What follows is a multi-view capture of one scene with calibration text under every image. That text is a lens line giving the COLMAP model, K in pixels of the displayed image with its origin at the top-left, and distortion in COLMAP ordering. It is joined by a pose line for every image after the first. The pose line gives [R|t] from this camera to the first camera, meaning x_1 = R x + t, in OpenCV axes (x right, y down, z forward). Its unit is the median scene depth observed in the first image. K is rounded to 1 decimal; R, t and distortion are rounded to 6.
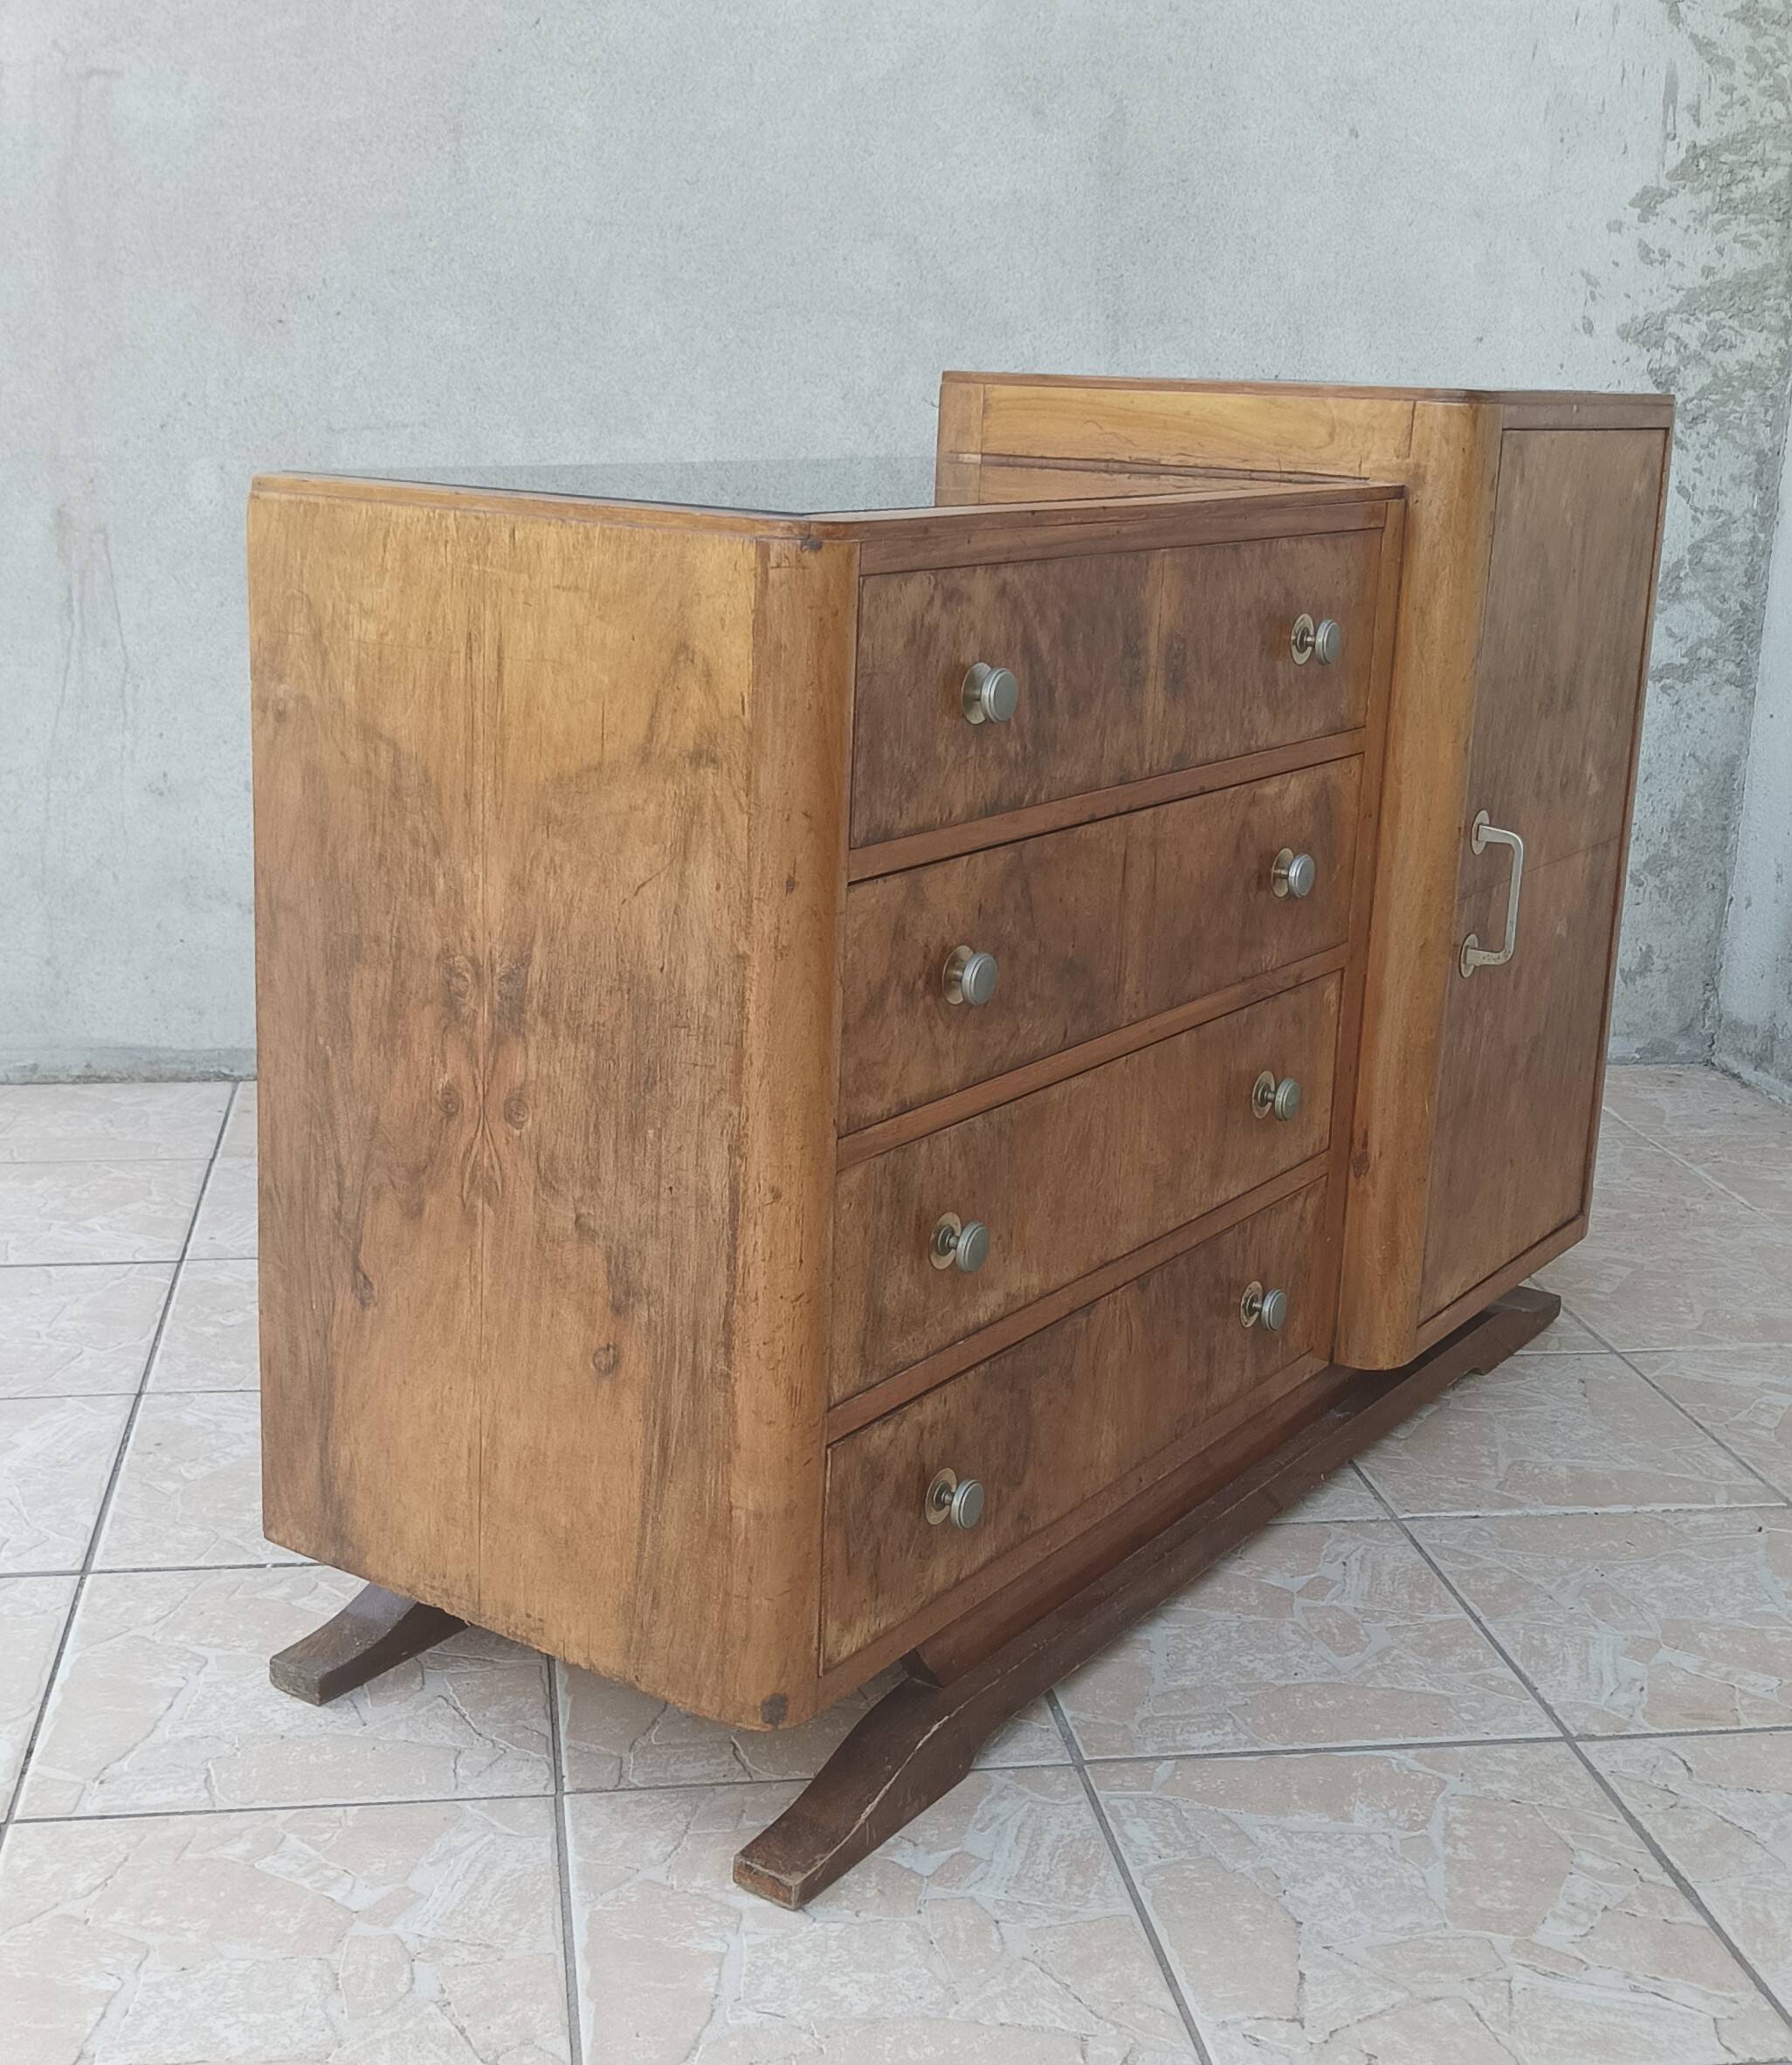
lens RADIAL K [[2663.6, 0, 865.7], [0, 2663.6, 981.4], [0, 0, 1]] dist [0.046303, -0.093834]
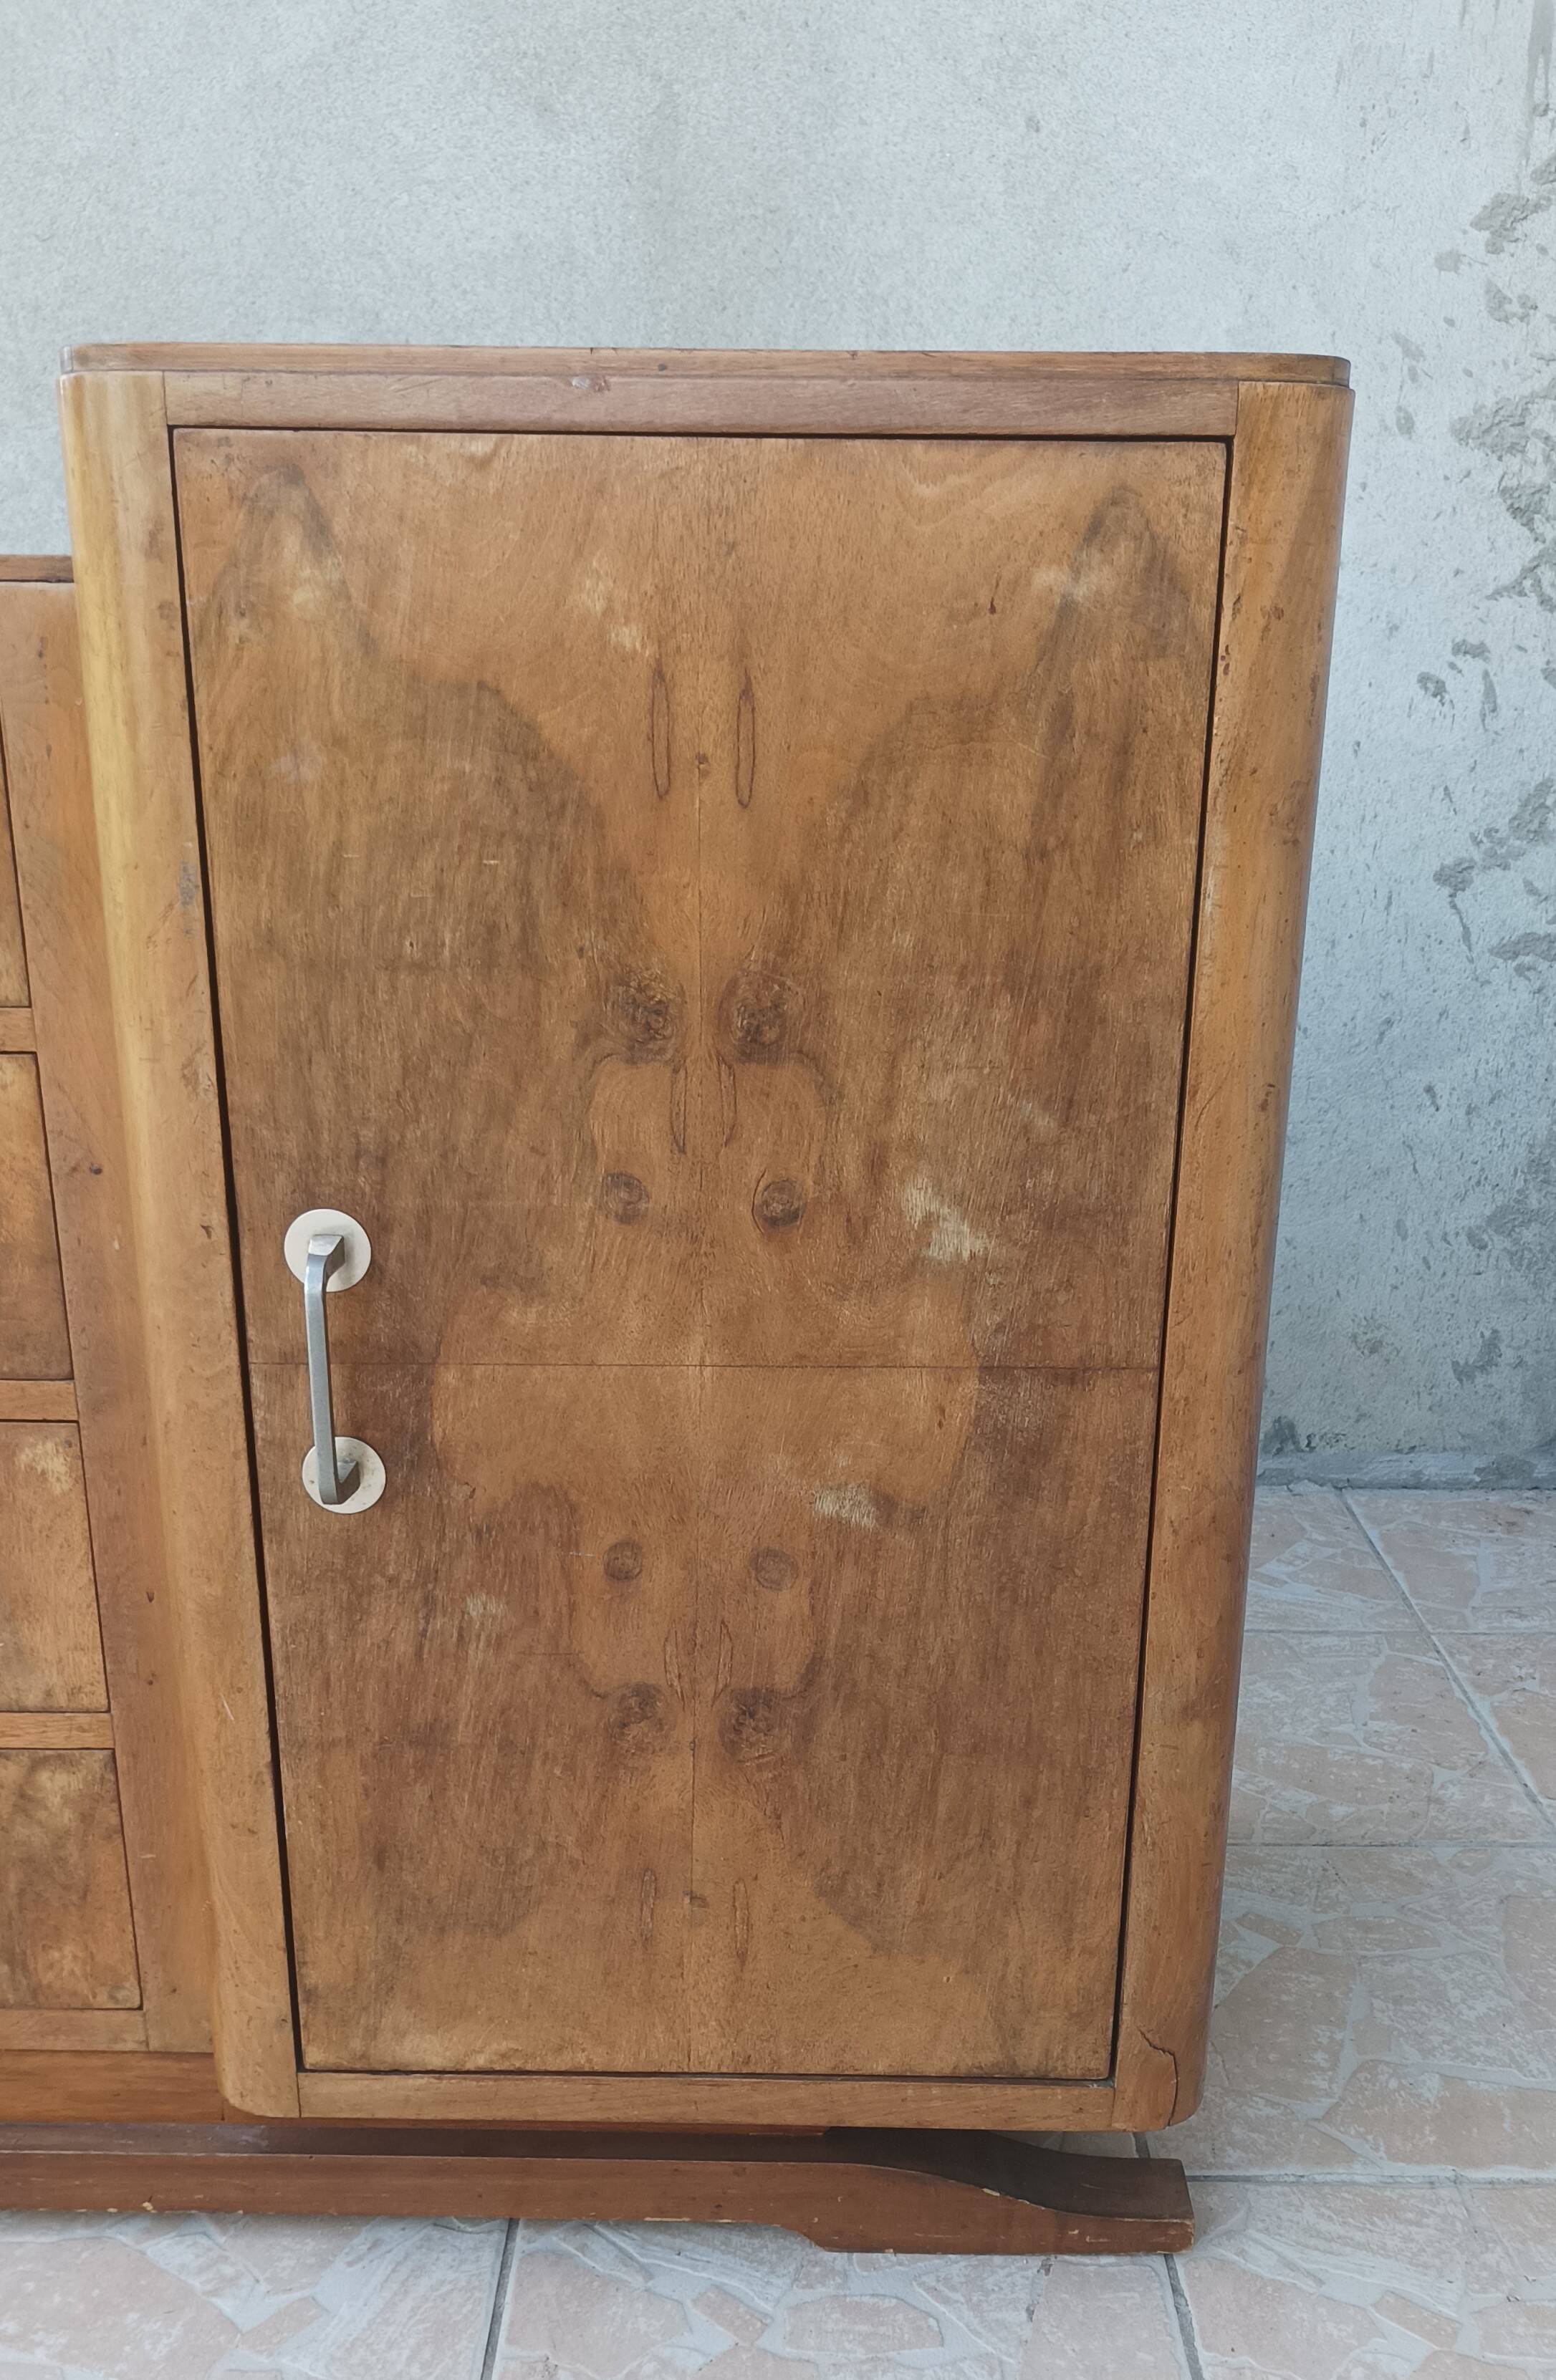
lens RADIAL K [[2118.8, 0, 796.4], [0, 2118.8, 1365.5], [0, 0, 1]] dist [0.019564, -0.021687]
pose [[0.559664, 0.237742, -0.793886, 0.793860], [-0.182910, 0.969779, 0.161470, -0.151496], [0.808282, 0.054841, 0.586236, 1.068785]]
